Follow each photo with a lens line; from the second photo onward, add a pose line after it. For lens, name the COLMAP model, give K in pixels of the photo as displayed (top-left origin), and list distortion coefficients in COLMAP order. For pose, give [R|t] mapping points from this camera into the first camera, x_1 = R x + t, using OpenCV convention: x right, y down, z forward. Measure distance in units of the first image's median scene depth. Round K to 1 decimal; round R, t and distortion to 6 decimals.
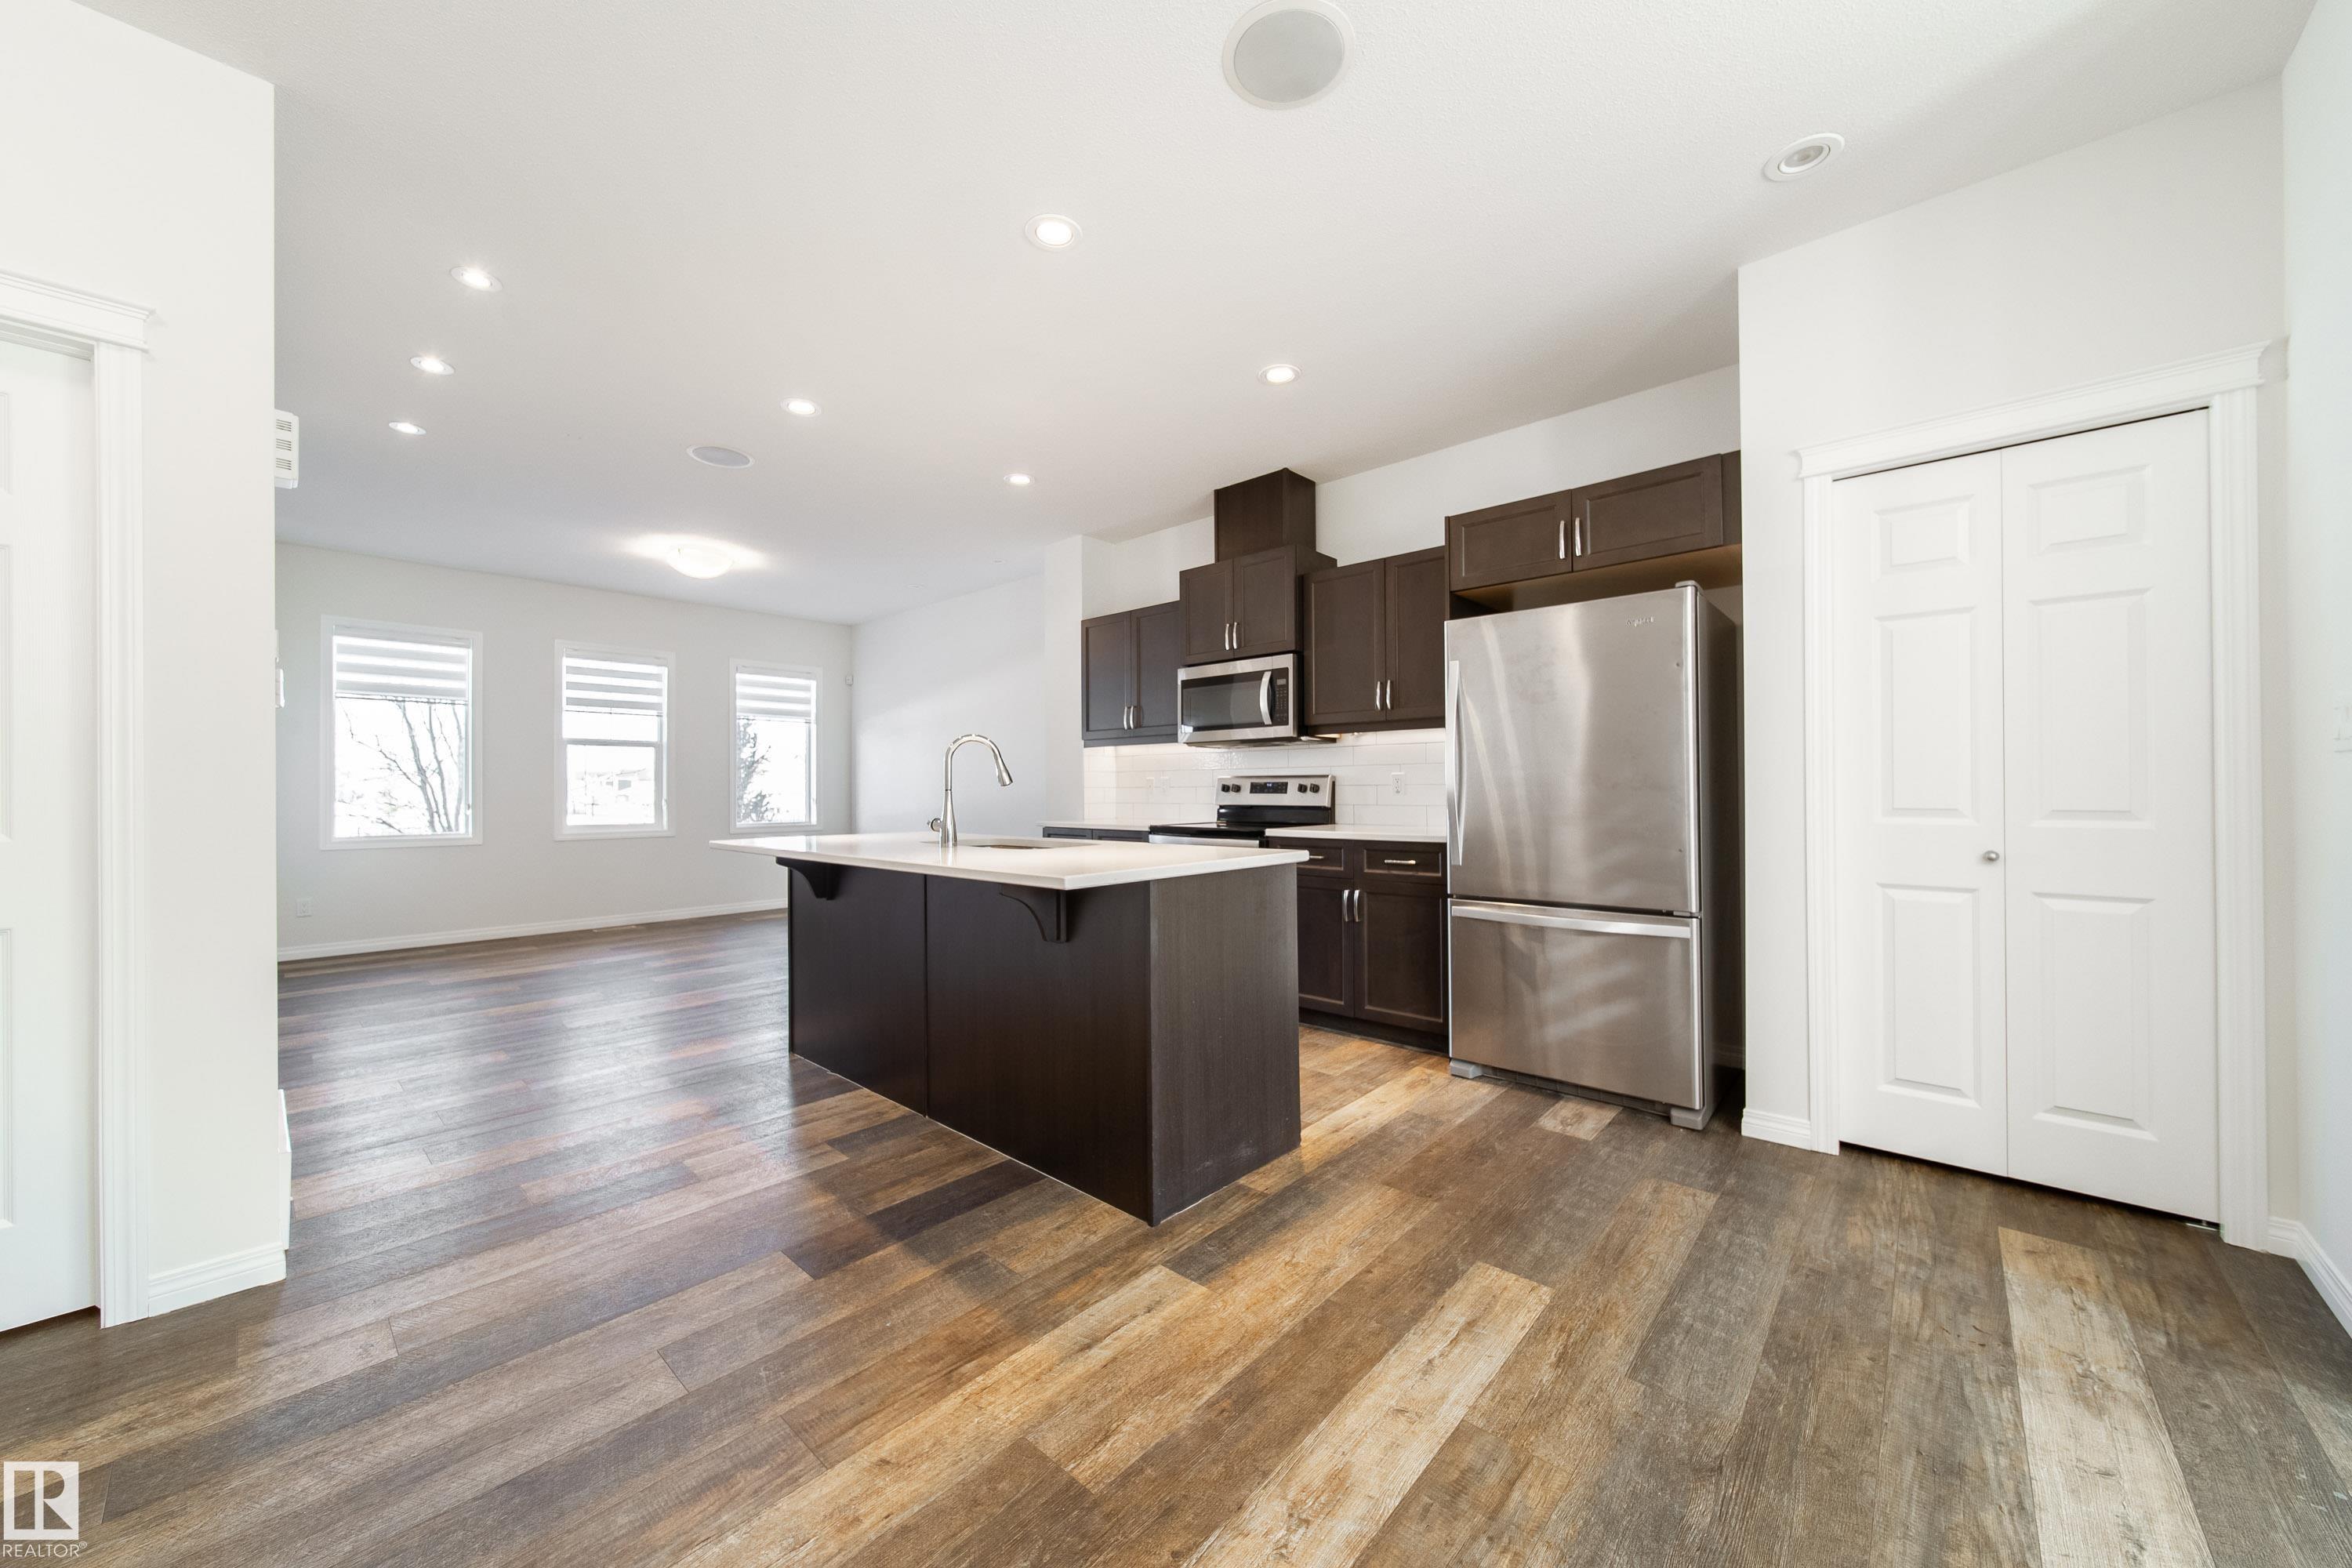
lens RADIAL K [[840.9, 0, 1178.5], [0, 840.9, 779.5], [0, 0, 1]] dist [0.001022, 0.000074]
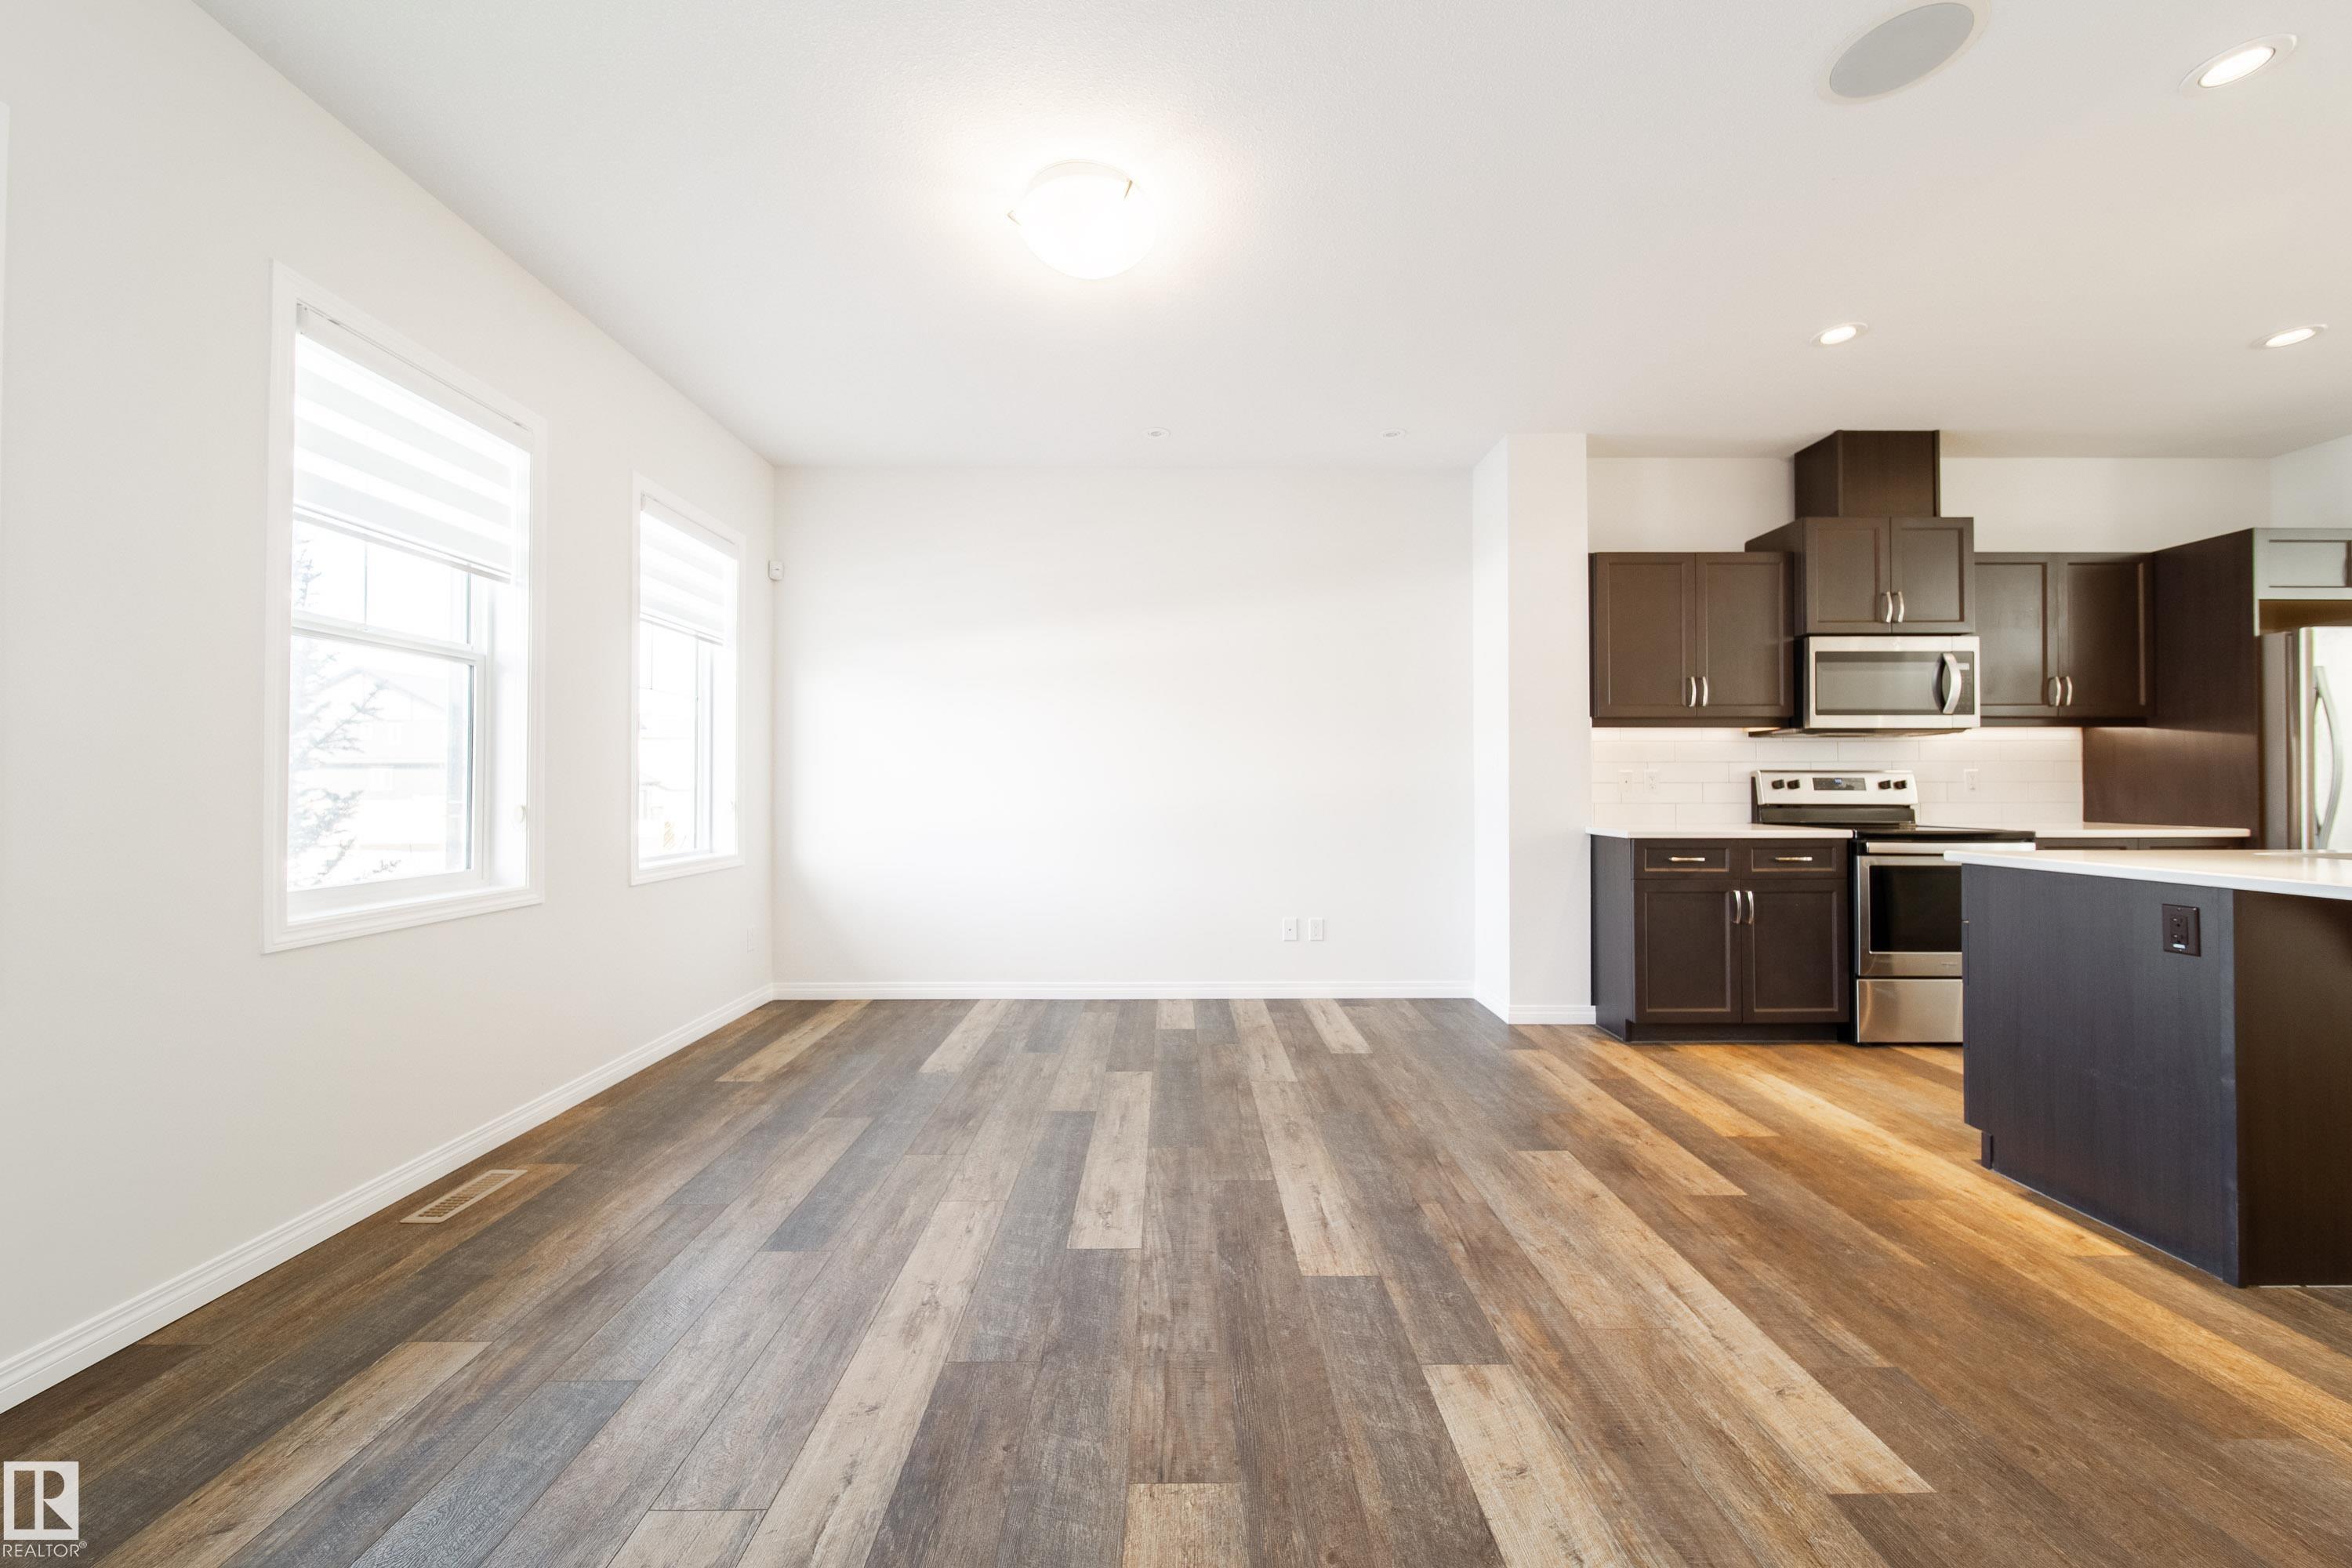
lens RADIAL K [[840.9, 0, 1178.5], [0, 840.9, 779.5], [0, 0, 1]] dist [0.001022, 0.000074]
pose [[0.738399, 0.004552, 0.674348, -1.025062], [-0.012382, 0.999900, 0.006808, 0.007776], [-0.674250, -0.013377, 0.738382, 0.830081]]
